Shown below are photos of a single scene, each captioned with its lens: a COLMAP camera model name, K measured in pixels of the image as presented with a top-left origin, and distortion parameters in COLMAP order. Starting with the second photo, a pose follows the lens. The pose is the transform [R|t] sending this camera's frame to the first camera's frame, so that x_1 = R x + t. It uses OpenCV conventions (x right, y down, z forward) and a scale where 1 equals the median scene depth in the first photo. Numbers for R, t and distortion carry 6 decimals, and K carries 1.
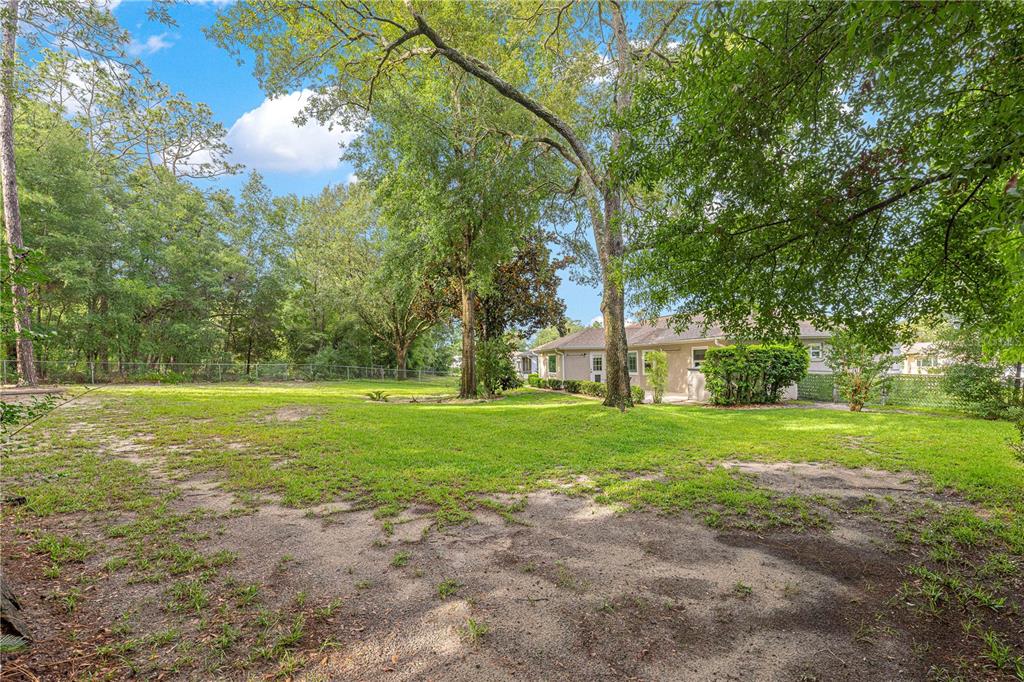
lens RADIAL K [[458.6, 0, 509.6], [0, 458.6, 348.3], [0, 0, 1]] dist [0.004086, 0.000514]
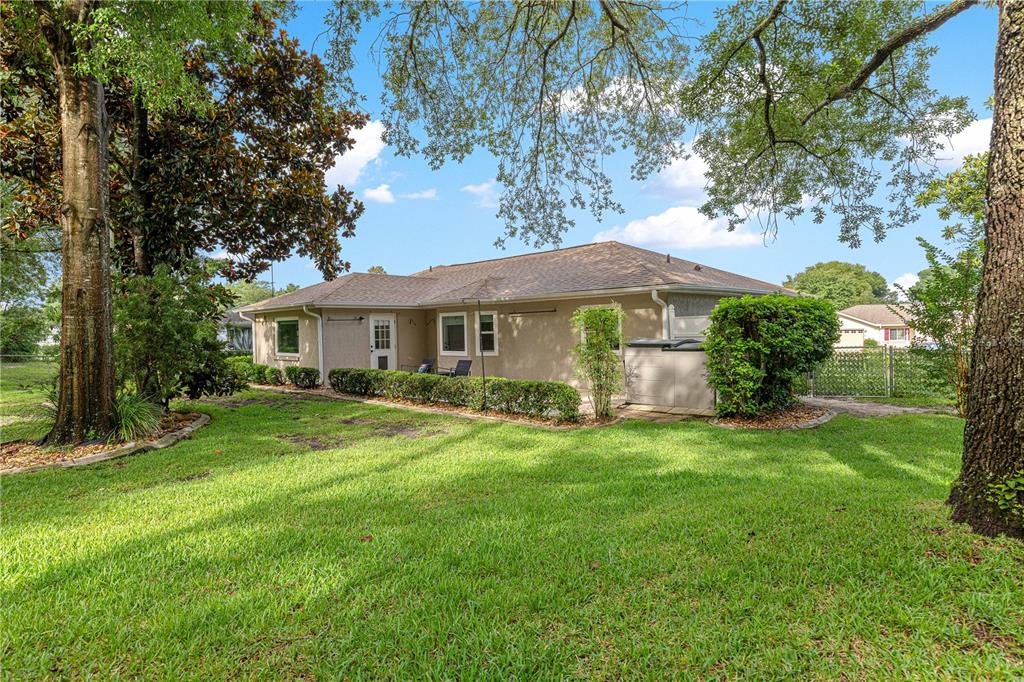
lens RADIAL K [[550.0, 0, 512.0], [0, 550.0, 341.0], [0, 0, 1]] dist [0.001943, 0.000445]
pose [[0.838939, -0.002912, 0.544218, -0.036989], [-0.016705, 0.999377, 0.031100, 0.017003], [-0.543969, -0.035182, 0.838367, 0.381838]]
